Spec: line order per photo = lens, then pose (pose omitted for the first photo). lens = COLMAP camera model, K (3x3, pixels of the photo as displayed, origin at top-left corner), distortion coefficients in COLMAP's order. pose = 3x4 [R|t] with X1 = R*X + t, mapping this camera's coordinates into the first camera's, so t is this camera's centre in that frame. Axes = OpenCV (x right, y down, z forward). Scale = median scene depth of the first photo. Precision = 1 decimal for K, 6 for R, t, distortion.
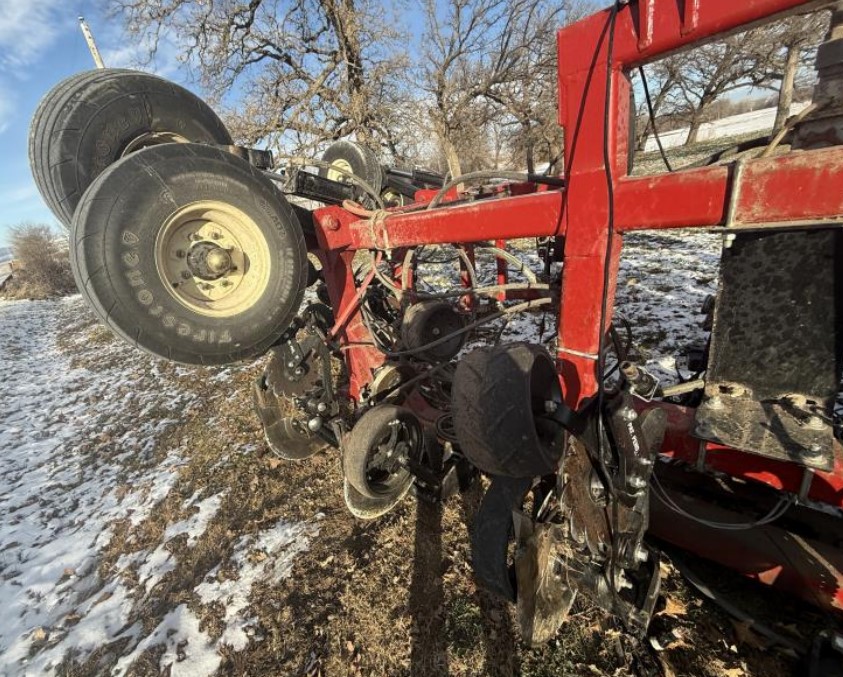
lens RADIAL K [[364.5, 0, 384.8], [0, 364.5, 335.5], [0, 0, 1]] dist [0.001394, 0.000126]
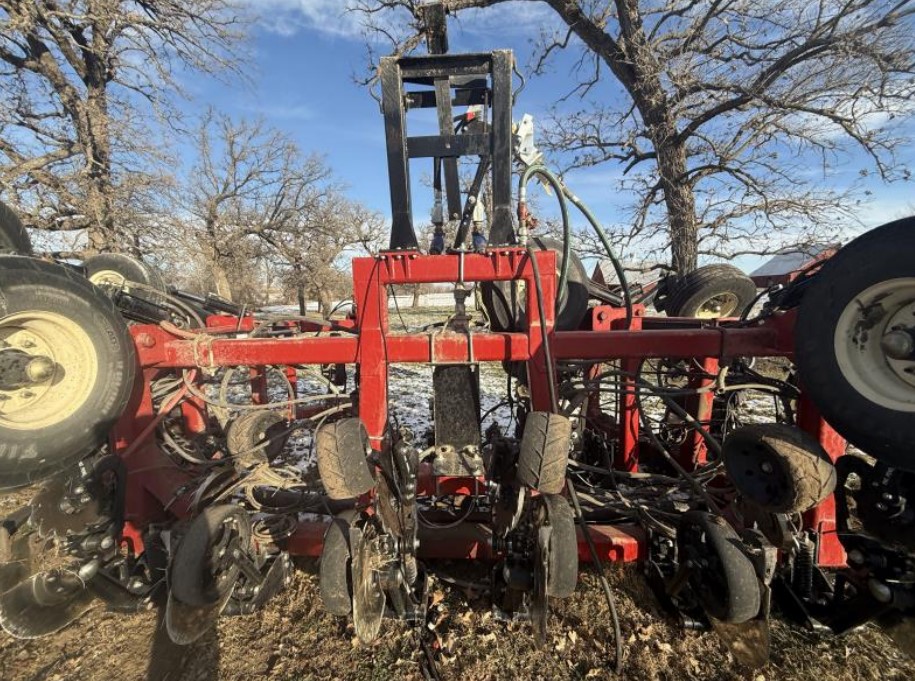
lens RADIAL K [[409.4, 0, 457.5], [0, 409.4, 340.5], [0, 0, 1]] dist [-0.001635, -0.000115]
pose [[0.722910, 0.091872, 0.684807, -0.292063], [0.133804, 0.953744, -0.269200, 0.116862], [-0.677863, 0.286237, 0.677178, -0.366842]]
